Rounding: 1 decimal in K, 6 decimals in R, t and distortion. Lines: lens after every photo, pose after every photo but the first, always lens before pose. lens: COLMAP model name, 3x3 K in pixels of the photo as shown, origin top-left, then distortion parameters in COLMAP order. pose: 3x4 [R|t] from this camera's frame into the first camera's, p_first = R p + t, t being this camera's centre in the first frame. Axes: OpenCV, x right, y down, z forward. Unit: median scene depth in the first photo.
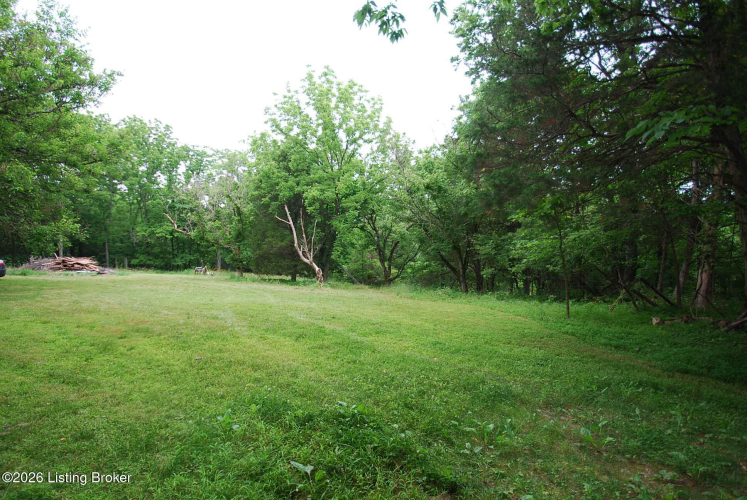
lens RADIAL K [[373.0, 0, 373.5], [0, 373.0, 250.0], [0, 0, 1]] dist [0.001889, 0.000081]
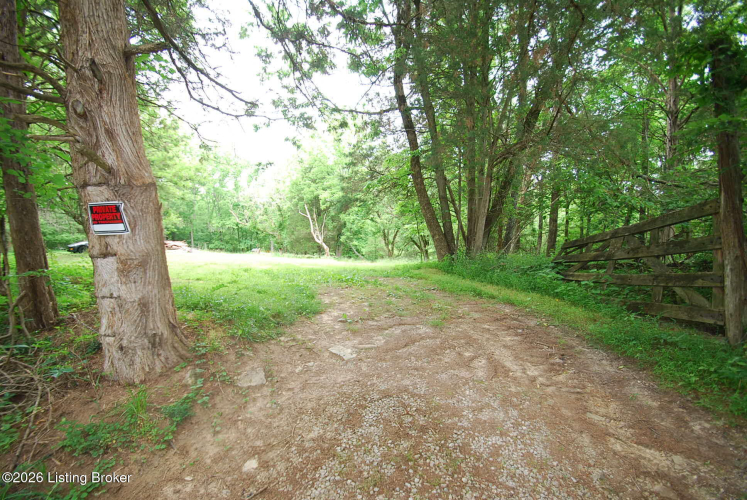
lens RADIAL K [[319.2, 0, 373.5], [0, 319.2, 250.0], [0, 0, 1]] dist [-0.001384, -0.000452]
pose [[0.994899, 0.001358, -0.100866, 0.113737], [0.002257, 0.999359, 0.035718, 0.011515], [0.100850, -0.035764, 0.994259, -0.171277]]
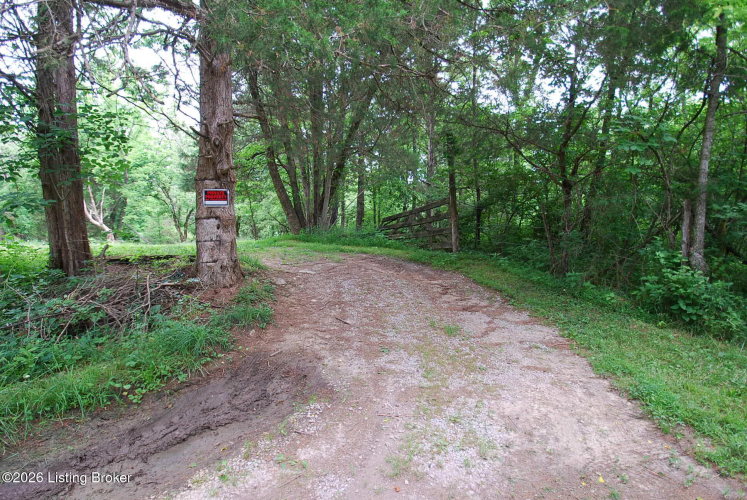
lens RADIAL K [[358.8, 0, 364.9], [0, 358.8, 246.9], [0, 0, 1]] dist [0.000684, -0.013936]
pose [[0.889953, -0.035018, 0.454705, 0.039452], [0.002095, 0.997351, 0.072708, 0.016269], [-0.456047, -0.063754, 0.887669, -0.262924]]
